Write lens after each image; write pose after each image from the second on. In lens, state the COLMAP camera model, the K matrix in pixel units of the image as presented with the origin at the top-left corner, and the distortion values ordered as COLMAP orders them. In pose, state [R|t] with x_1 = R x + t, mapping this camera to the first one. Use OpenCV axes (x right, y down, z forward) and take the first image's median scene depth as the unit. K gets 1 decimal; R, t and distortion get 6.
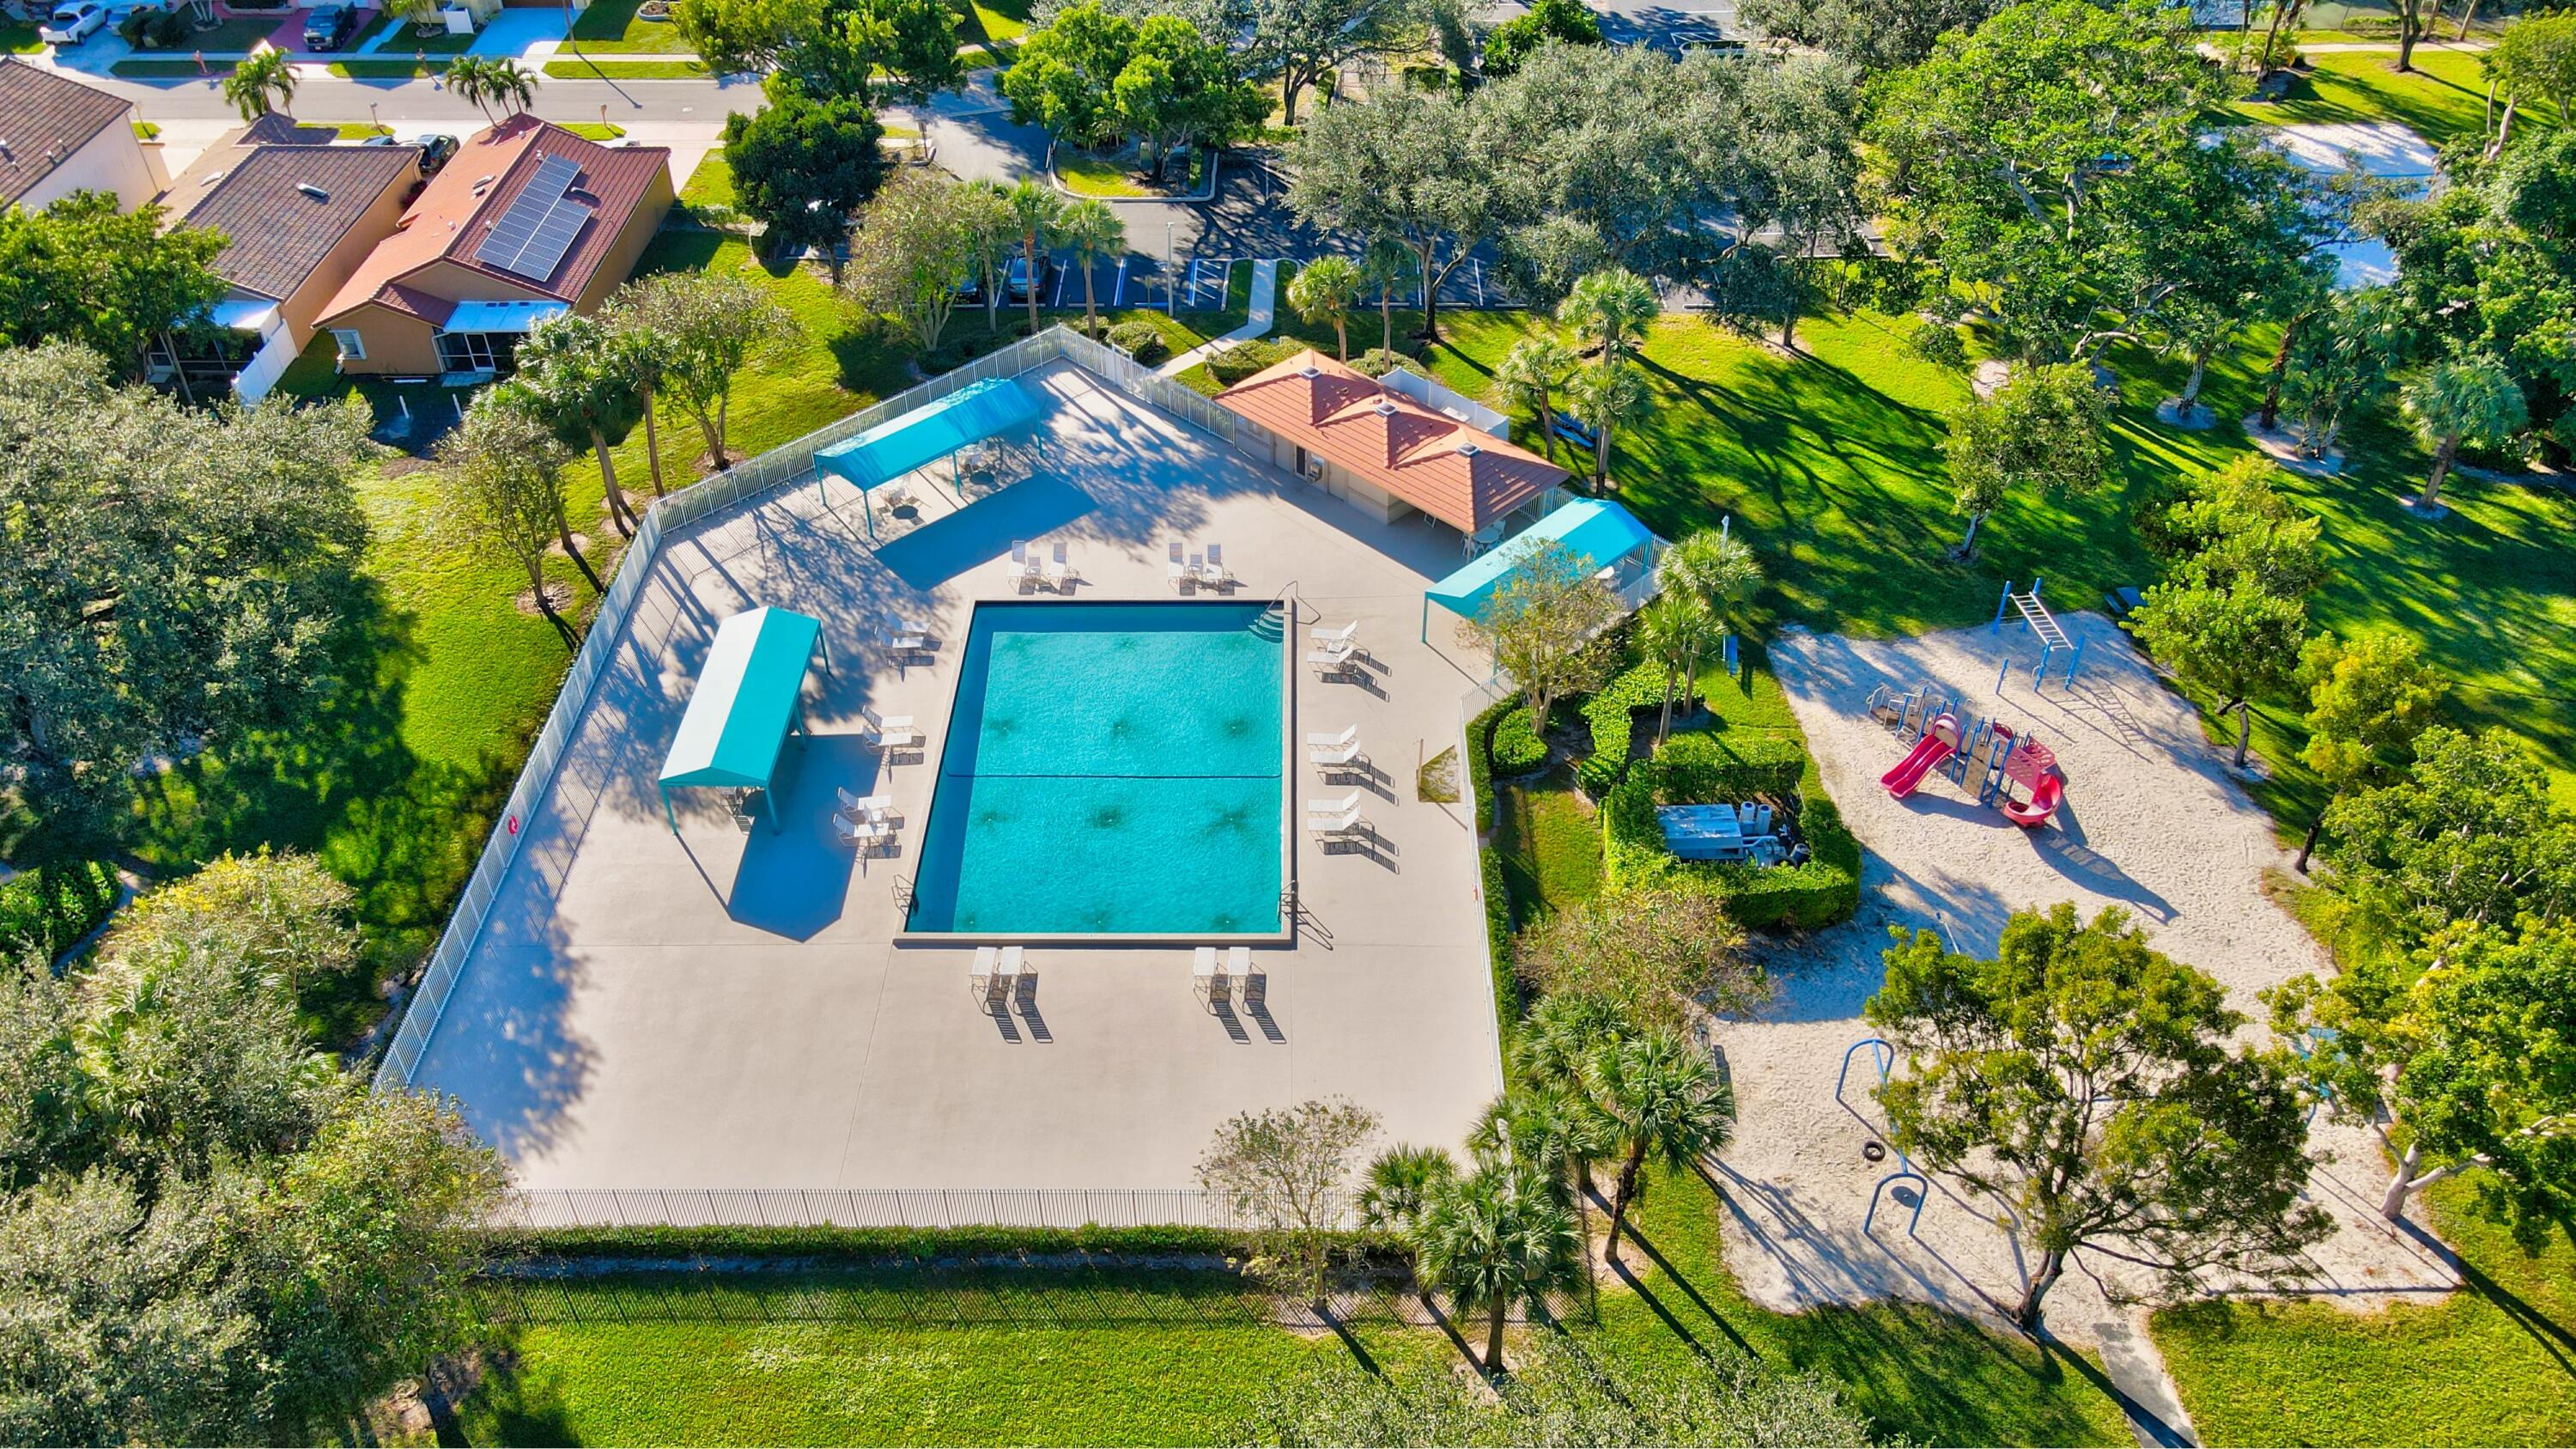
lens RADIAL K [[1910.8, 0, 1288.0], [0, 1910.8, 724.5], [0, 0, 1]] dist [0.007008, 0.005551]
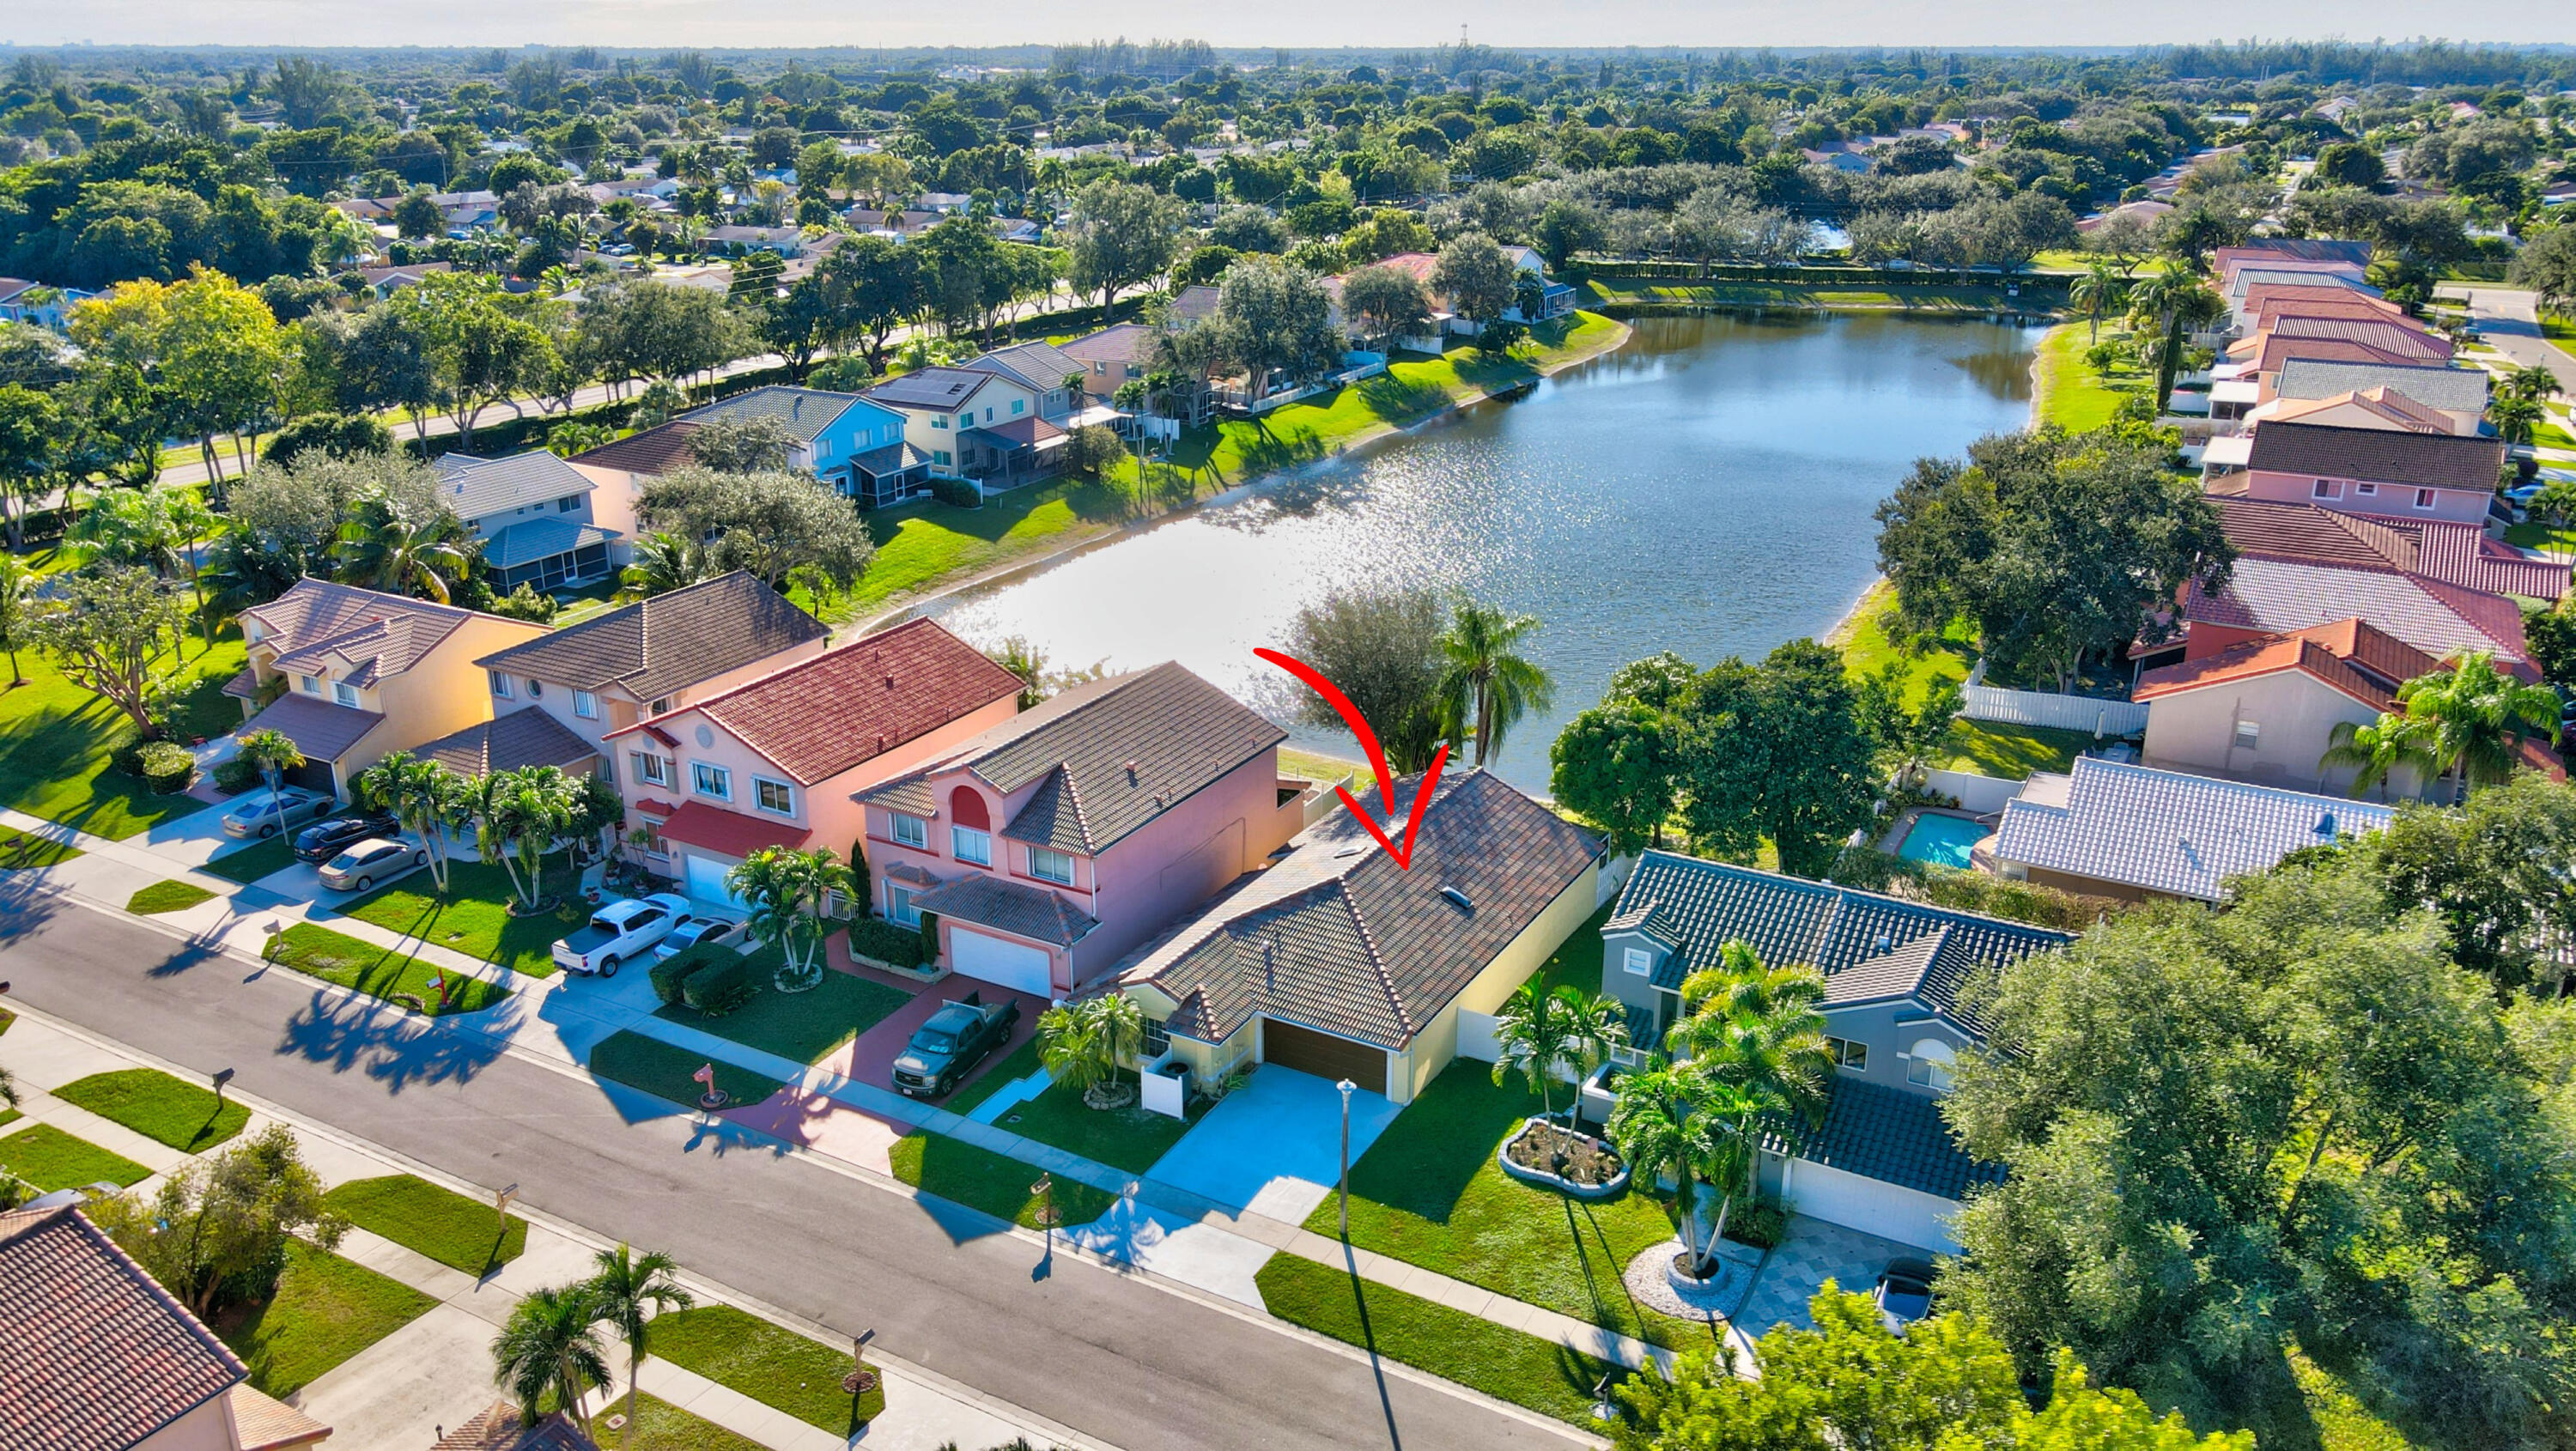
lens RADIAL K [[1915.4, 0, 1282.9], [0, 1915.4, 769.6], [0, 0, 1]] dist [-0.002316, 0.002521]
pose [[0.875852, 0.182386, -0.446787, -0.197439], [-0.314060, 0.918366, -0.240771, -0.339144], [0.366401, 0.351198, 0.861633, 0.553192]]
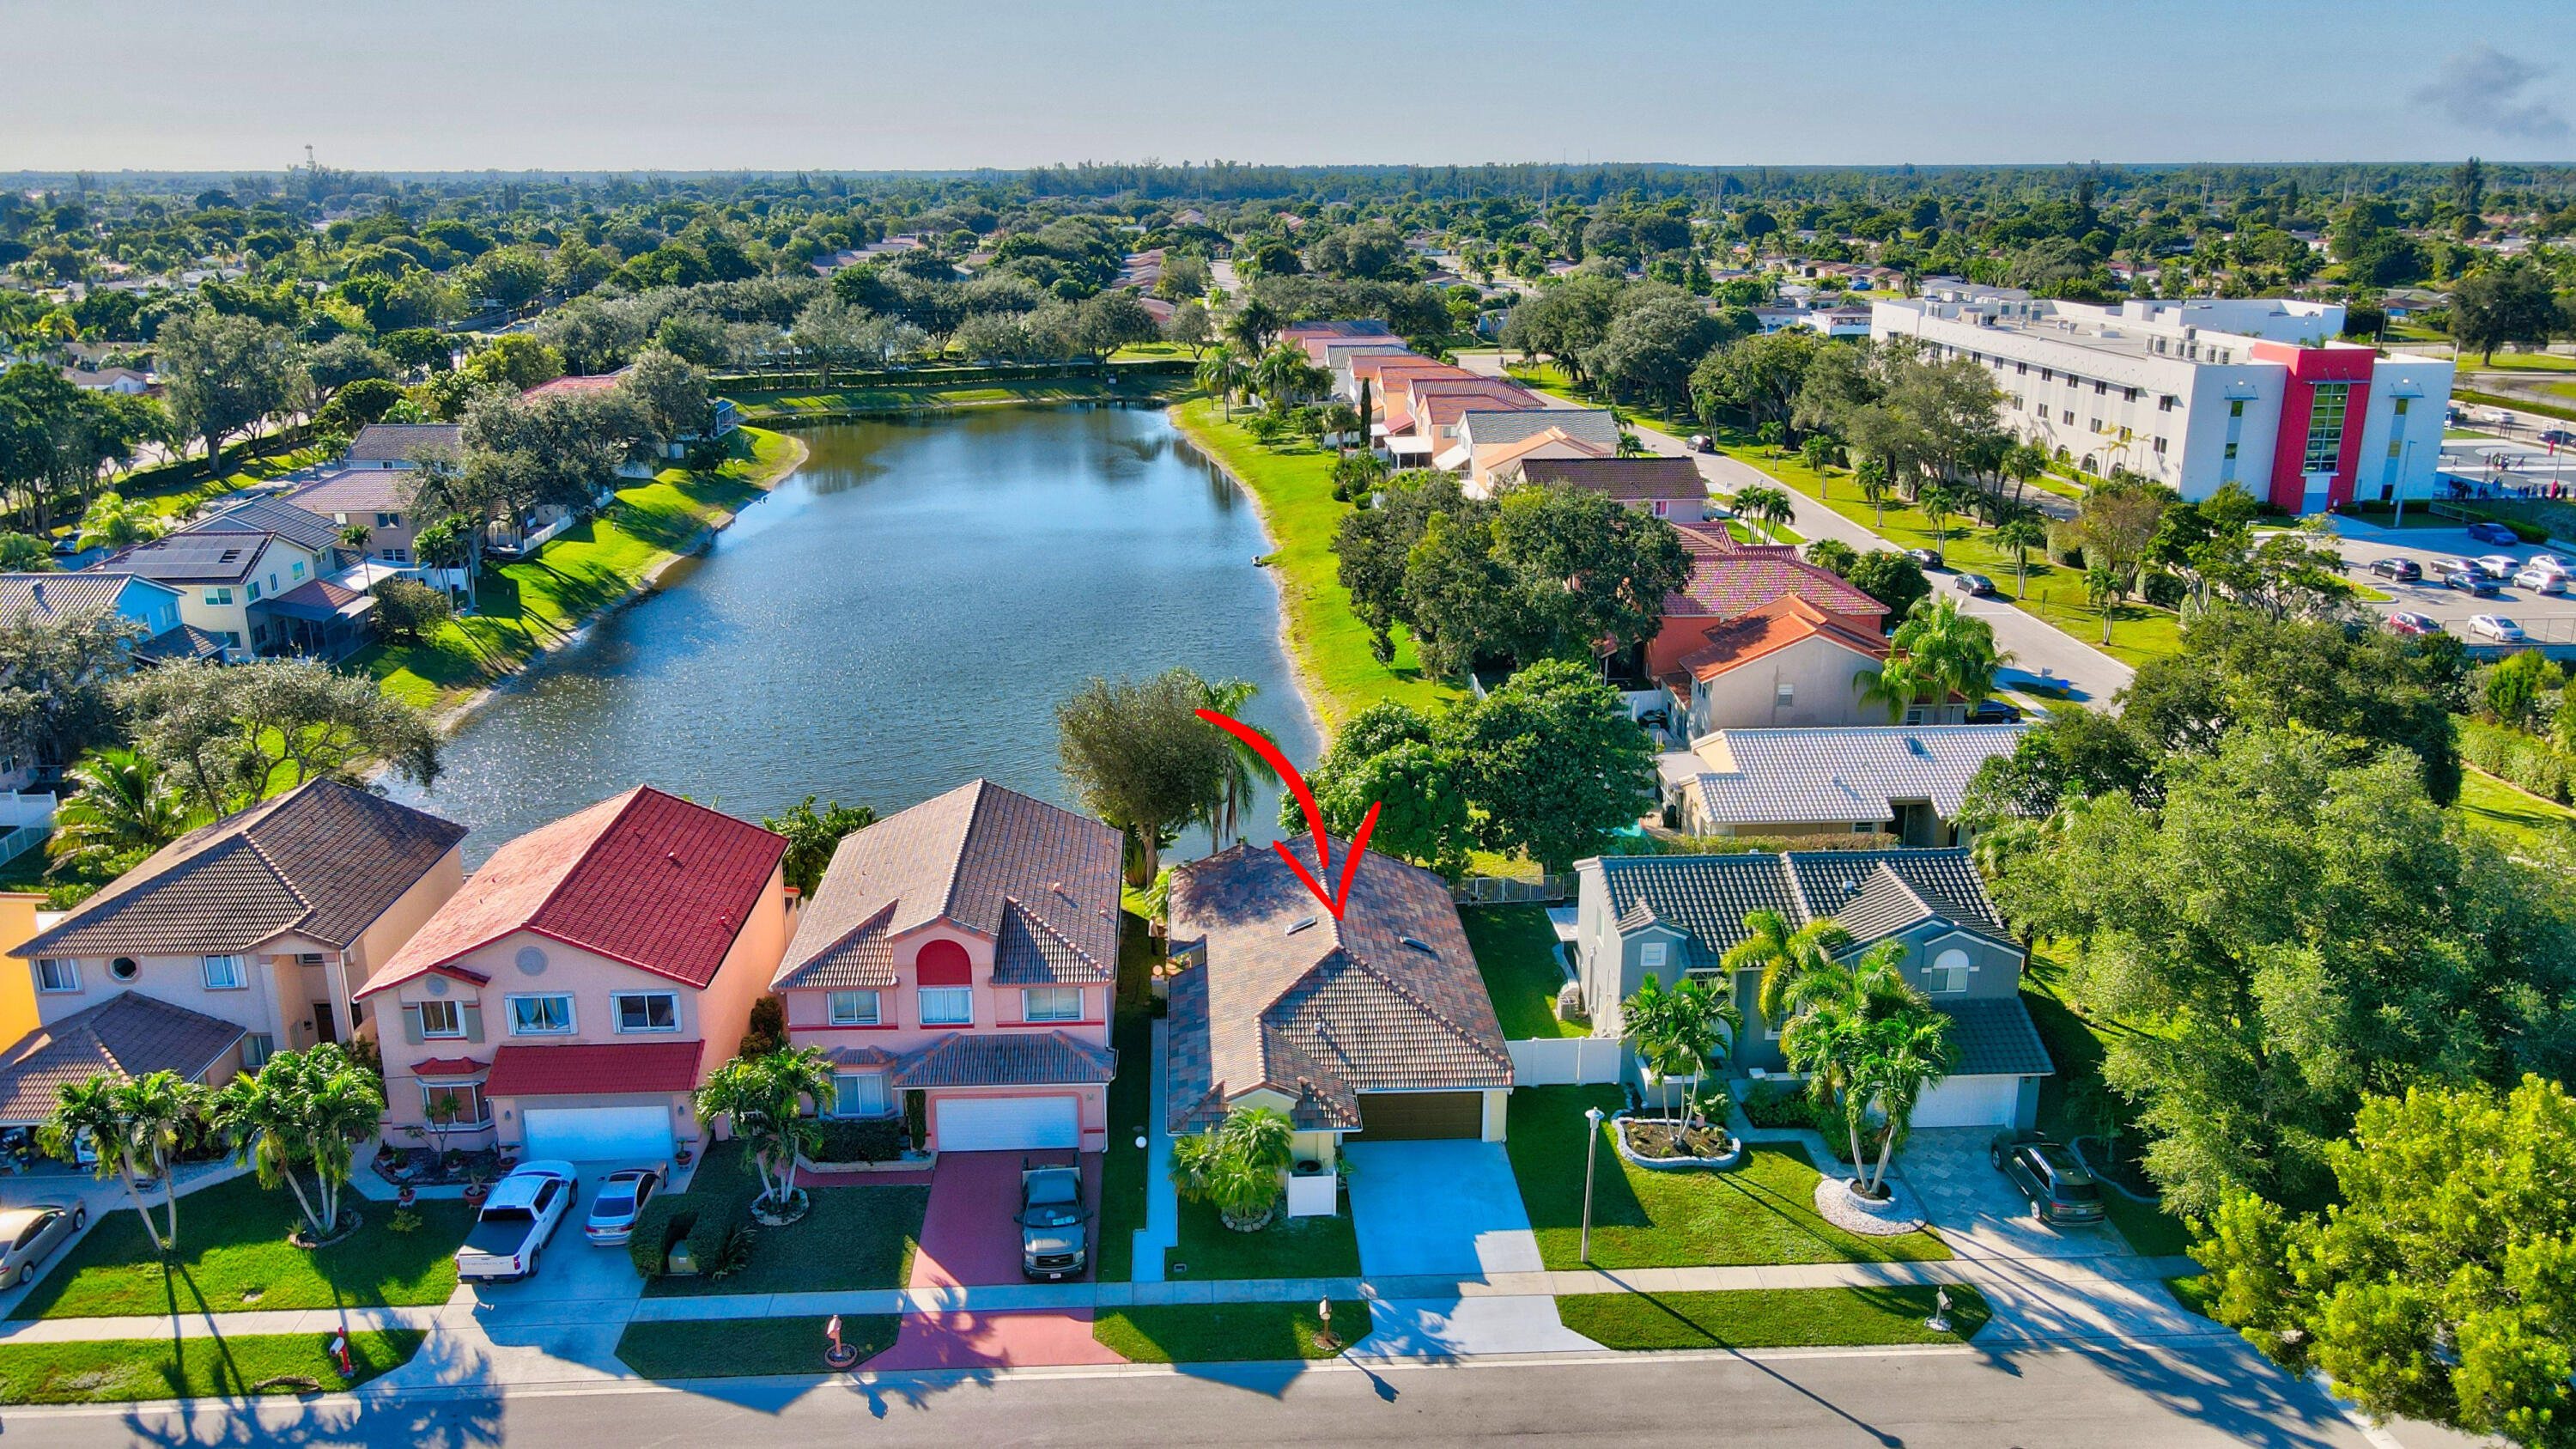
lens RADIAL K [[1910.8, 0, 1288.0], [0, 1910.8, 724.5], [0, 0, 1]] dist [0.007008, 0.005551]
pose [[0.997853, -0.009336, 0.064829, -0.478622], [0.034030, 0.919609, -0.391359, -0.291265], [-0.055963, 0.392724, 0.917952, 0.514072]]
